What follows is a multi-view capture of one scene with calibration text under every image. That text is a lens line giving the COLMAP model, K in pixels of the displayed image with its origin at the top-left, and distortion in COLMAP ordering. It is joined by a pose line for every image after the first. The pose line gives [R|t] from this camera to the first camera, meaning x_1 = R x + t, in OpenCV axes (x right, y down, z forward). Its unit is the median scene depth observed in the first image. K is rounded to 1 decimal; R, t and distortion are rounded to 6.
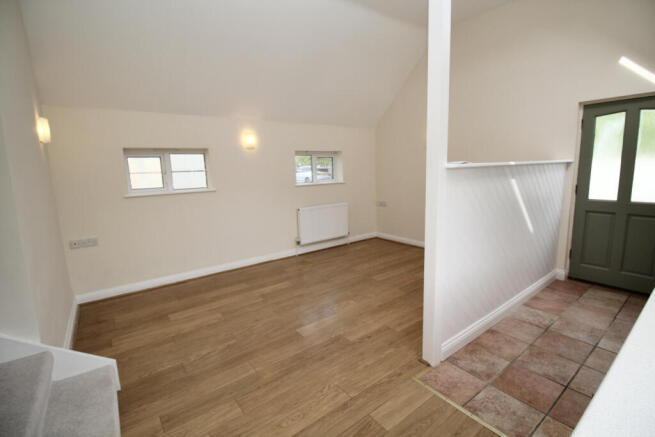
lens RADIAL K [[300.4, 0, 329.5], [0, 300.4, 217.2], [0, 0, 1]] dist [0.000316, -0.013137]
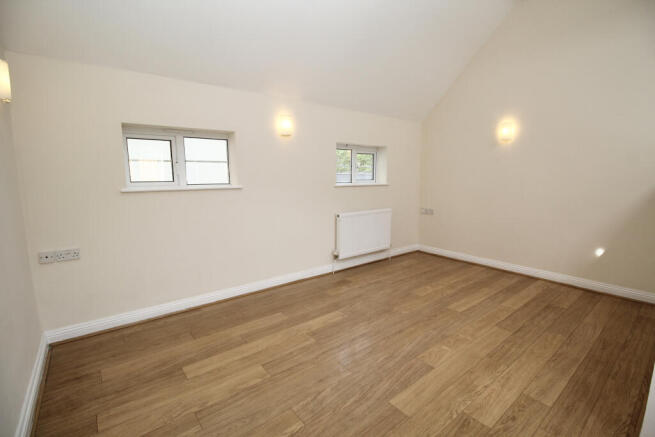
lens RADIAL K [[300.4, 0, 329.5], [0, 300.4, 217.2], [0, 0, 1]] dist [0.000316, -0.013137]
pose [[0.999114, 0.026281, 0.032887, -0.184094], [-0.025538, 0.999414, -0.022799, -0.002062], [-0.033467, 0.021939, 0.999199, 0.237515]]
